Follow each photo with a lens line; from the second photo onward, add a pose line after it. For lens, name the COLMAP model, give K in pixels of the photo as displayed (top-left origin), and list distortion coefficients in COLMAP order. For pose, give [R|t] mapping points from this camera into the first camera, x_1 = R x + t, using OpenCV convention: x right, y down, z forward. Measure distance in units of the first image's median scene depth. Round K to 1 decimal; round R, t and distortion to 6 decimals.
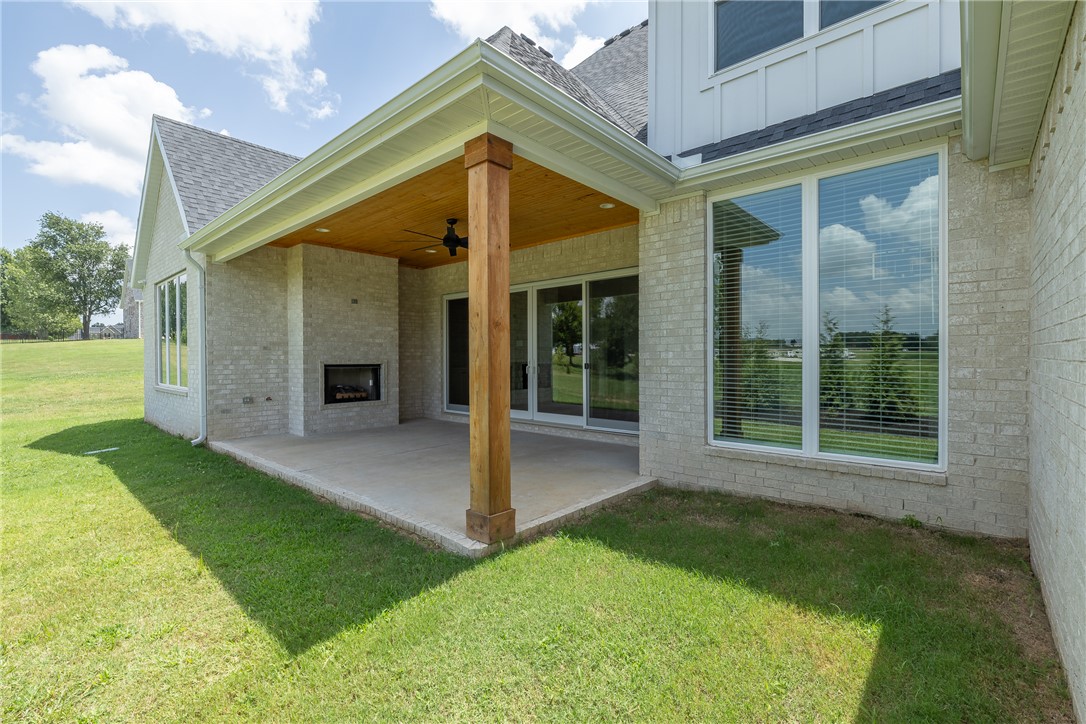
lens RADIAL K [[481.5, 0, 541.9], [0, 481.5, 360.8], [0, 0, 1]] dist [0.000092, -0.000004]
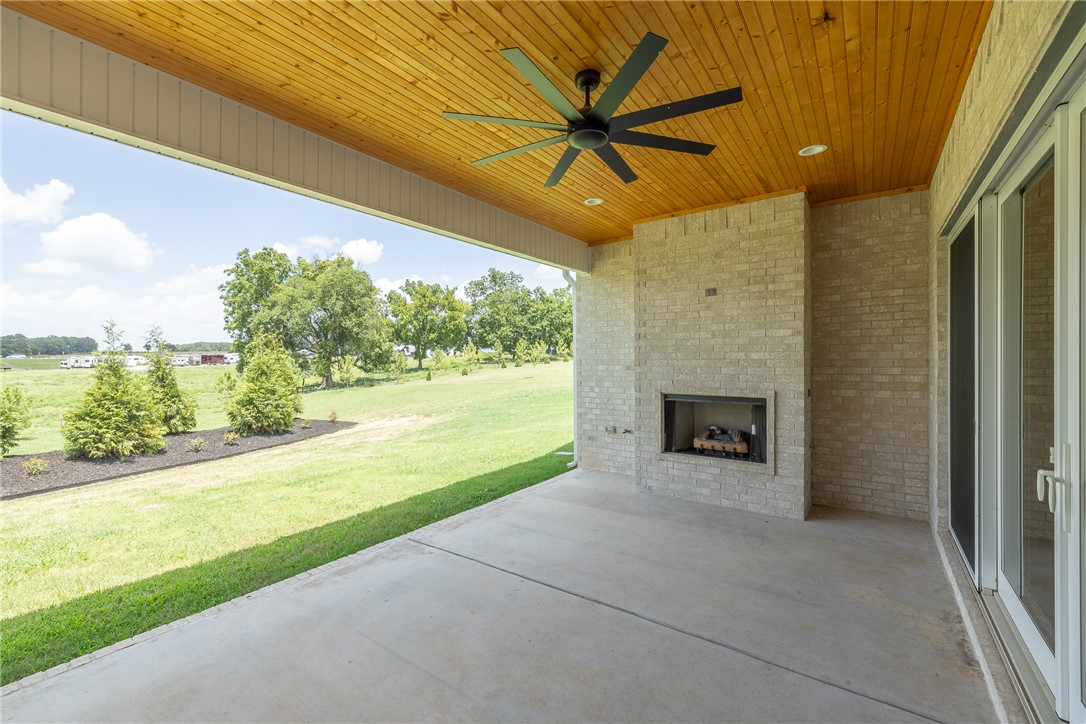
lens RADIAL K [[456.1, 0, 541.6], [0, 456.1, 358.8], [0, 0, 1]] dist [-0.002933, -0.000136]
pose [[0.099418, 0.002247, -0.995043, 0.162173], [-0.002544, 0.999995, 0.002004, -0.040421], [0.995043, 0.002332, 0.099423, 0.735891]]
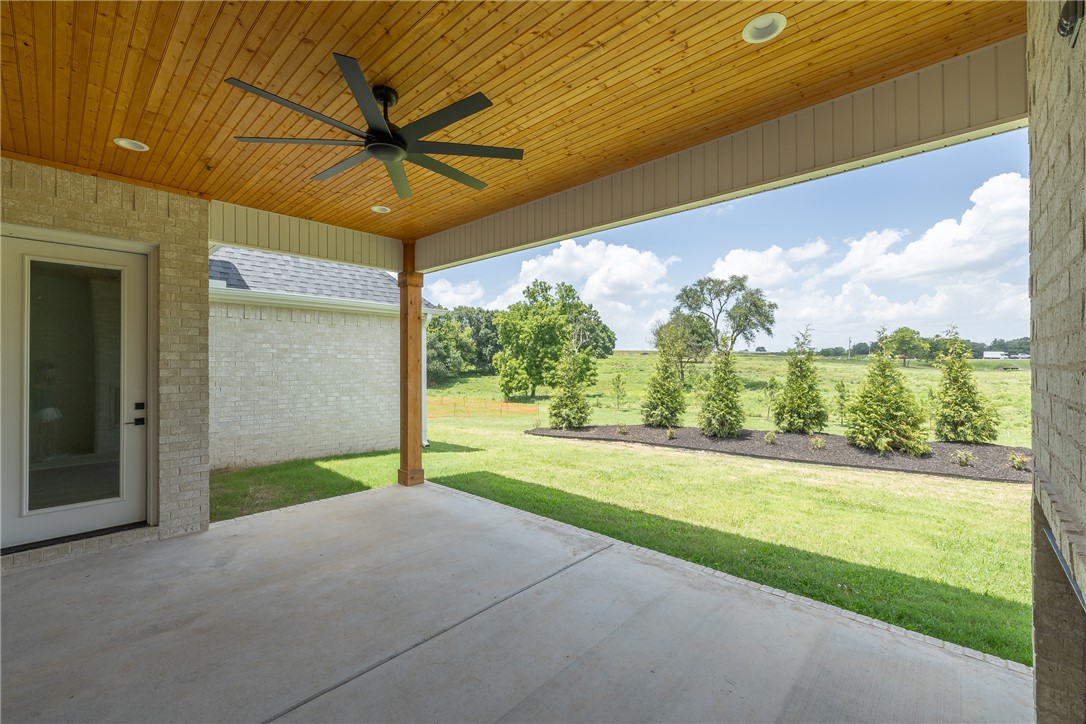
lens RADIAL K [[456.1, 0, 543.3], [0, 456.1, 363.5], [0, 0, 1]] dist [-0.002933, -0.000136]
pose [[-0.999751, 0.004361, 0.021893, -0.372705], [0.004566, 0.999946, 0.009327, -0.043727], [-0.021851, 0.009425, -0.999717, 1.215014]]
